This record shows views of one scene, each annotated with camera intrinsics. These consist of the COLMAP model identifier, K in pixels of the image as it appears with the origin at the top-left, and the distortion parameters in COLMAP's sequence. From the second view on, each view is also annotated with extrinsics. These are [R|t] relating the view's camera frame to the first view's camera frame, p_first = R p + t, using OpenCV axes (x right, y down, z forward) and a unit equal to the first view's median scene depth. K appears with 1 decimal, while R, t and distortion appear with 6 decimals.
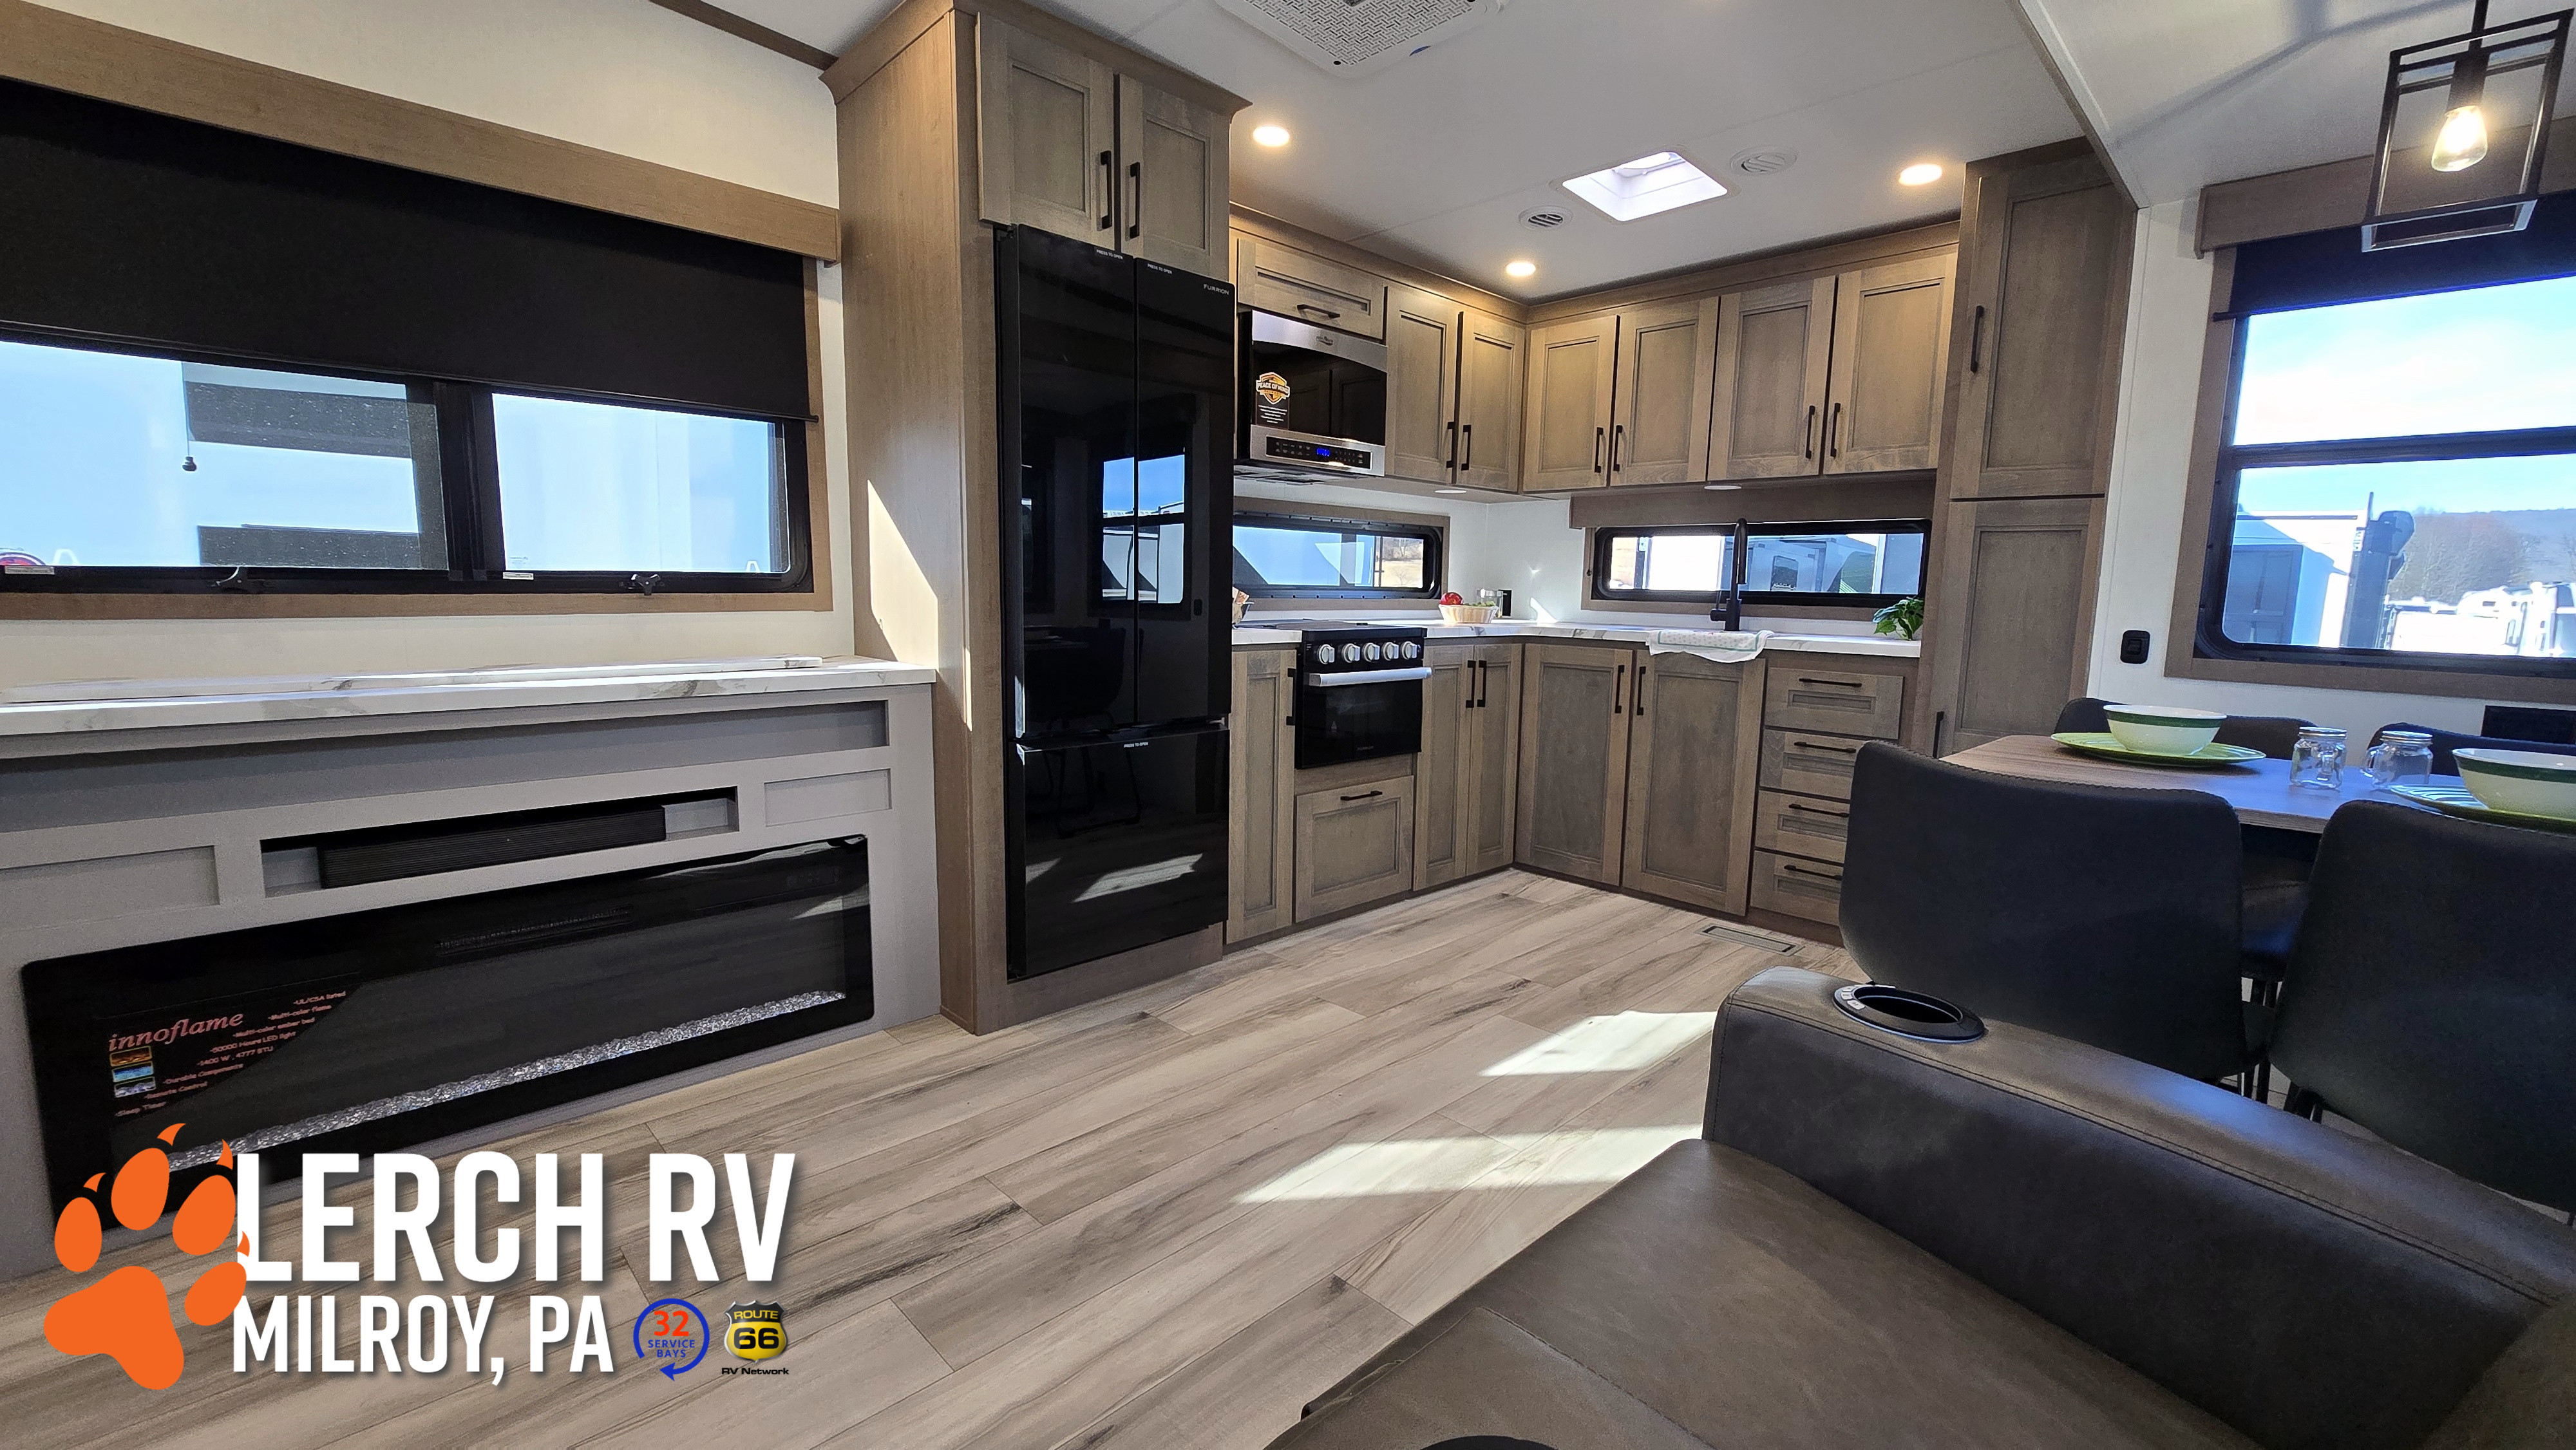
lens RADIAL K [[1051.3, 0, 1291.4], [0, 1051.3, 706.2], [0, 0, 1]] dist [-0.005651, 0.001276]
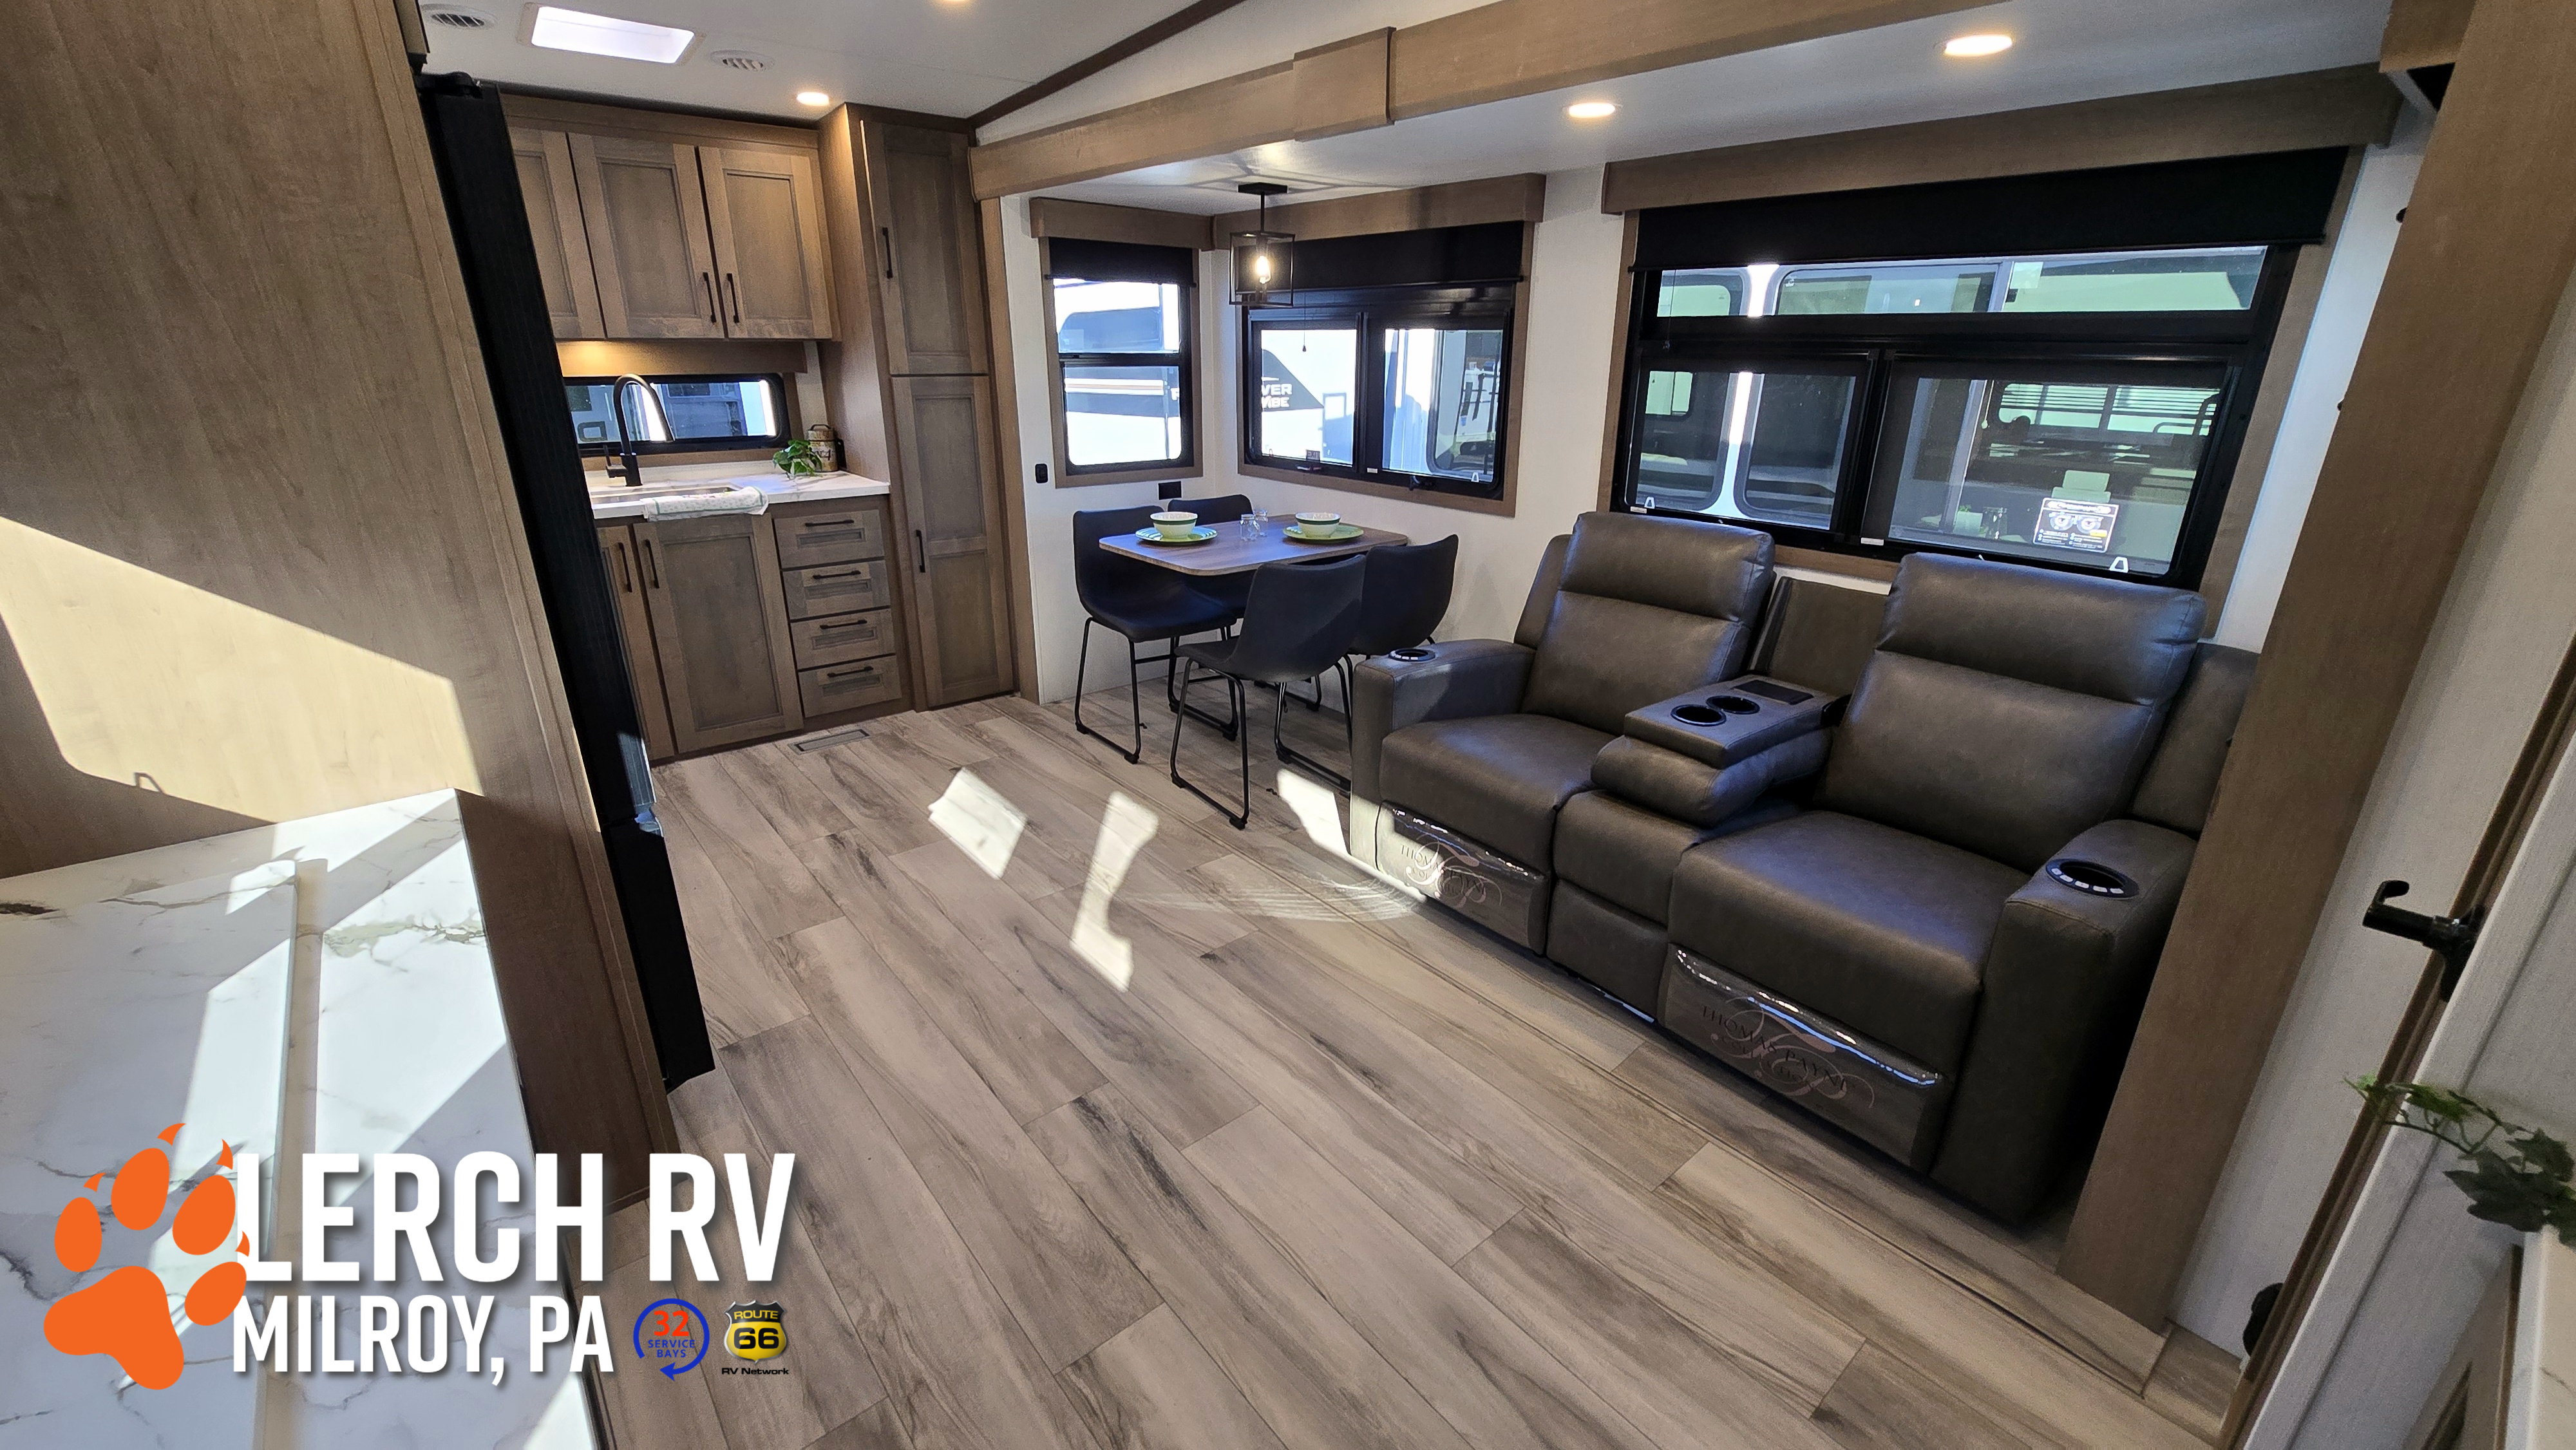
lens RADIAL K [[1051.3, 0, 1297.5], [0, 1051.3, 707.7], [0, 0, 1]] dist [-0.005651, 0.001276]
pose [[0.069737, -0.357361, 0.931359, -0.663286], [0.104900, 0.931083, 0.349400, -0.188351], [-0.992035, 0.073334, 0.102418, 0.321695]]
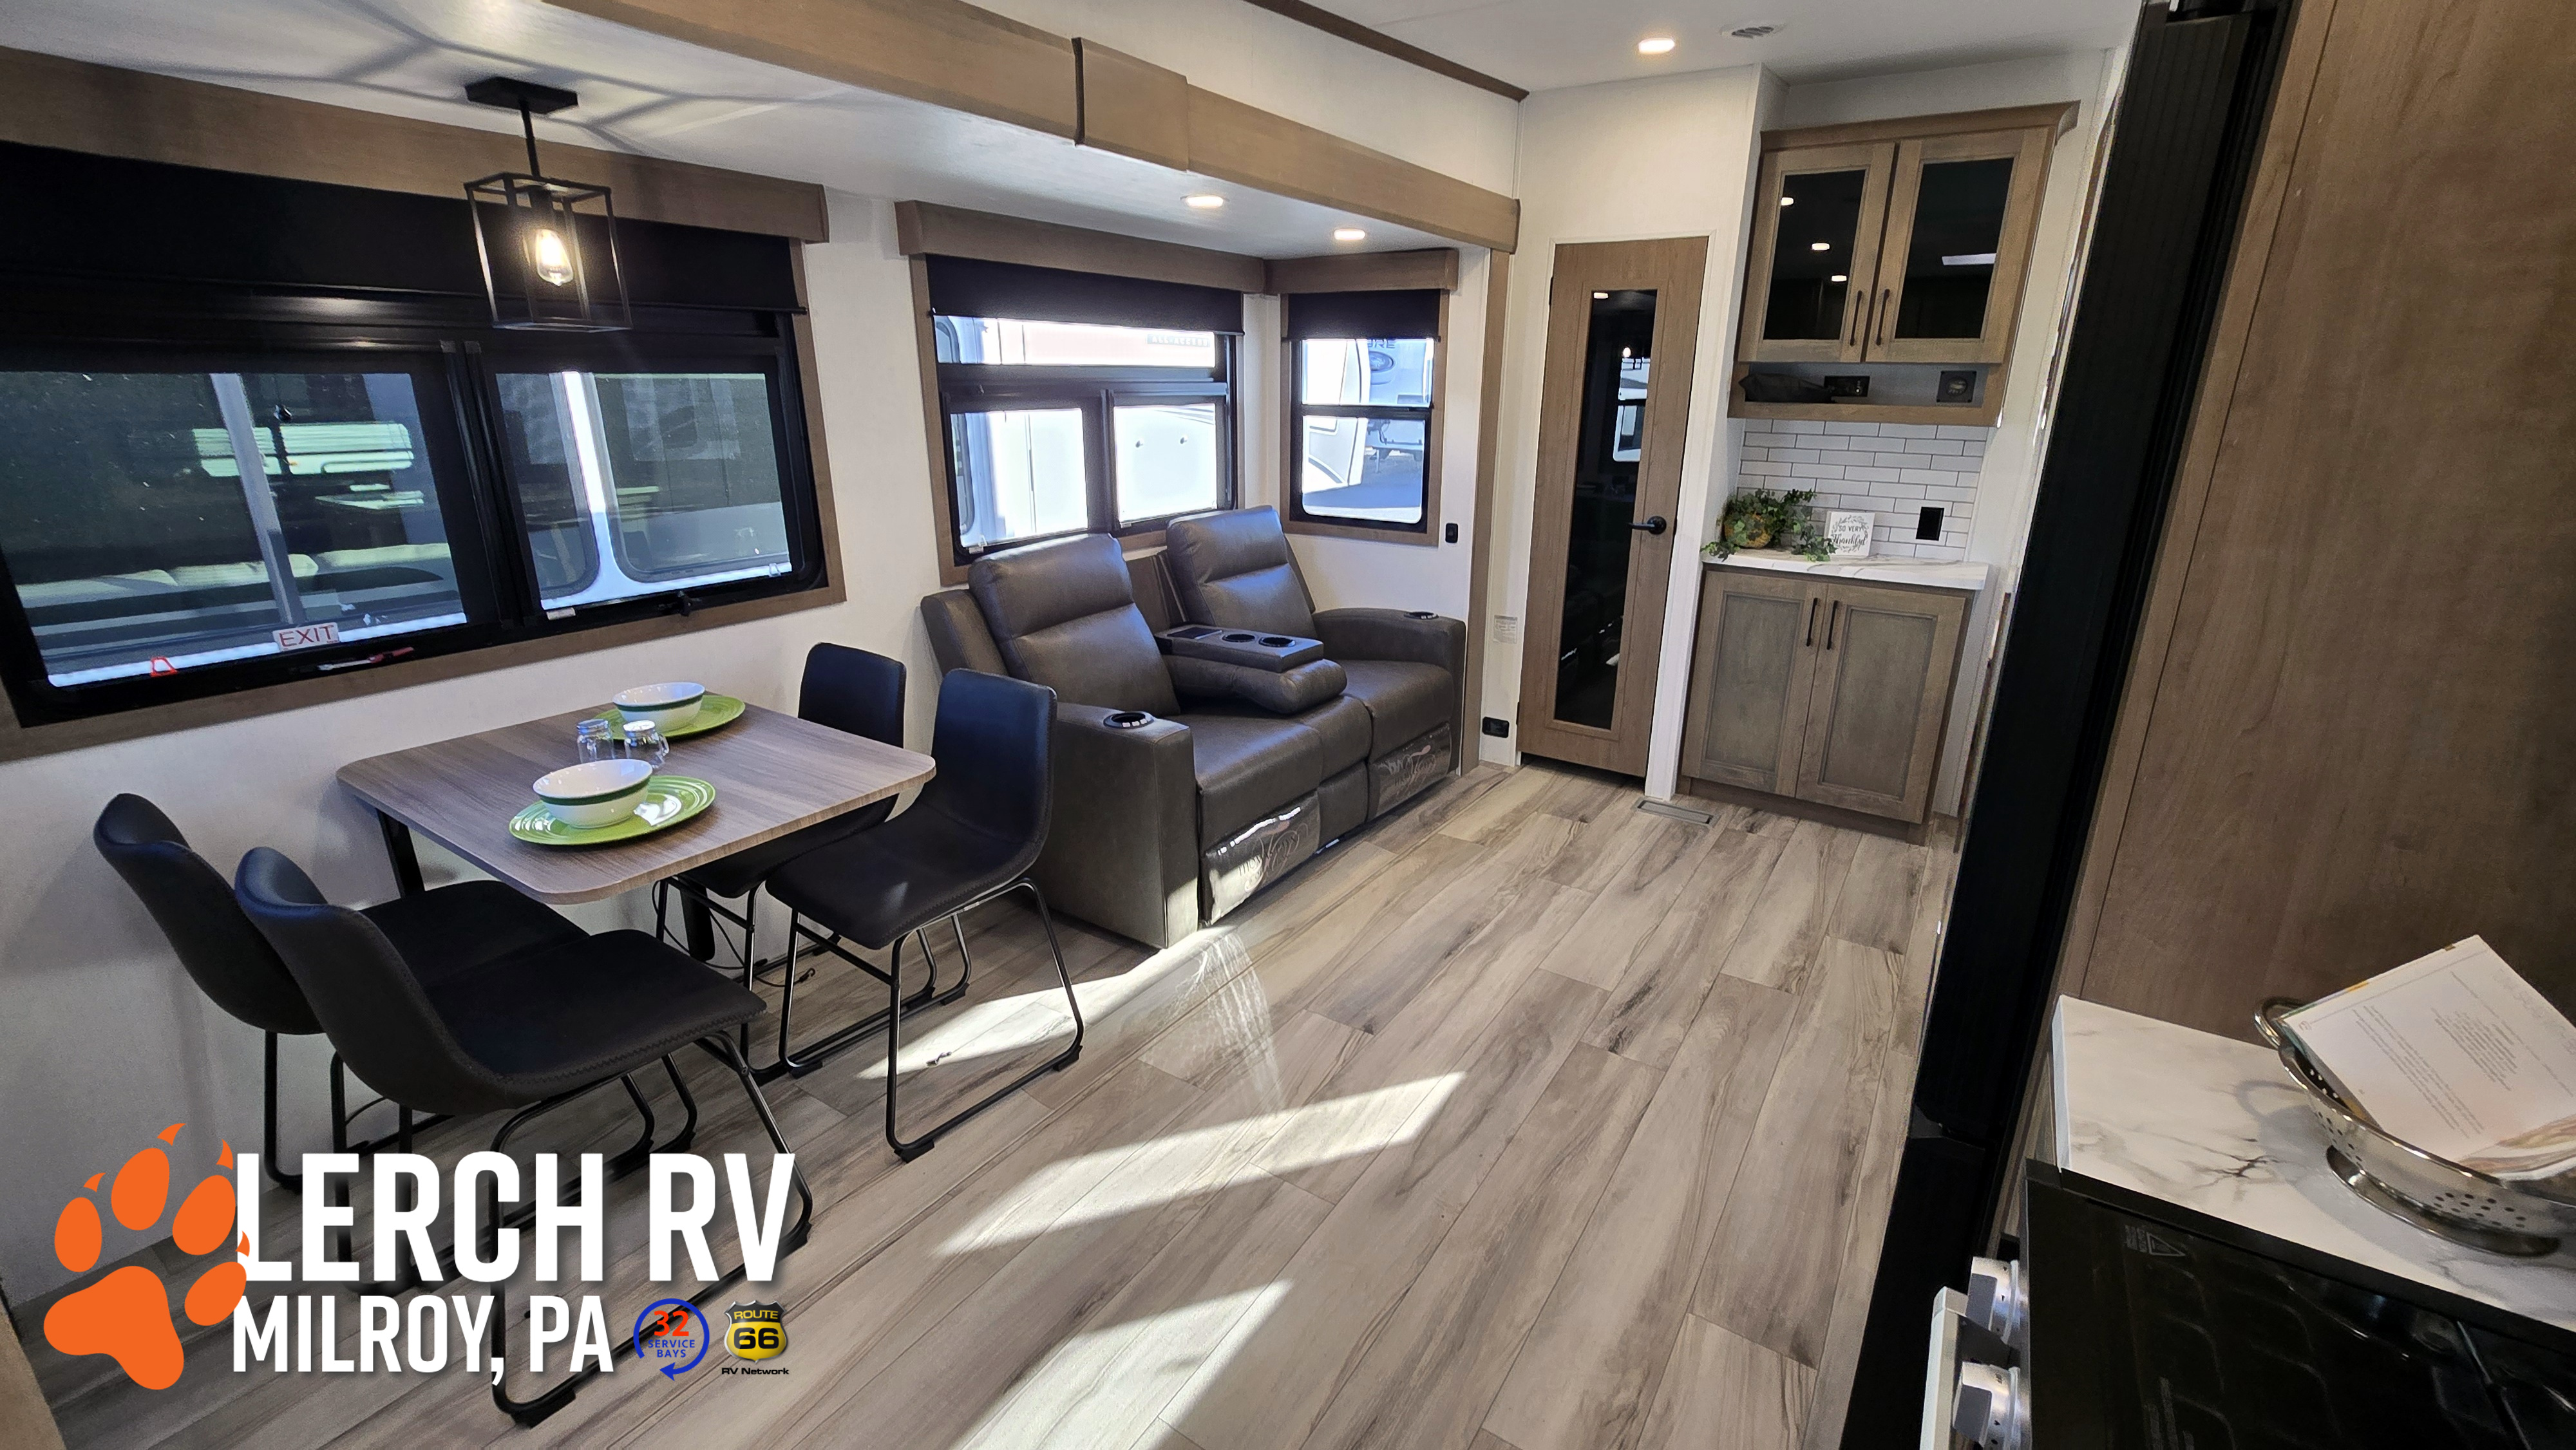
lens RADIAL K [[1051.3, 0, 1290.2], [0, 1051.3, 701.1], [0, 0, 1]] dist [-0.005651, 0.001276]
pose [[-0.977787, 0.031937, -0.207154, 0.232022], [-0.052349, 0.919793, 0.388897, -0.252614], [0.202959, 0.391103, -0.897689, 1.077675]]
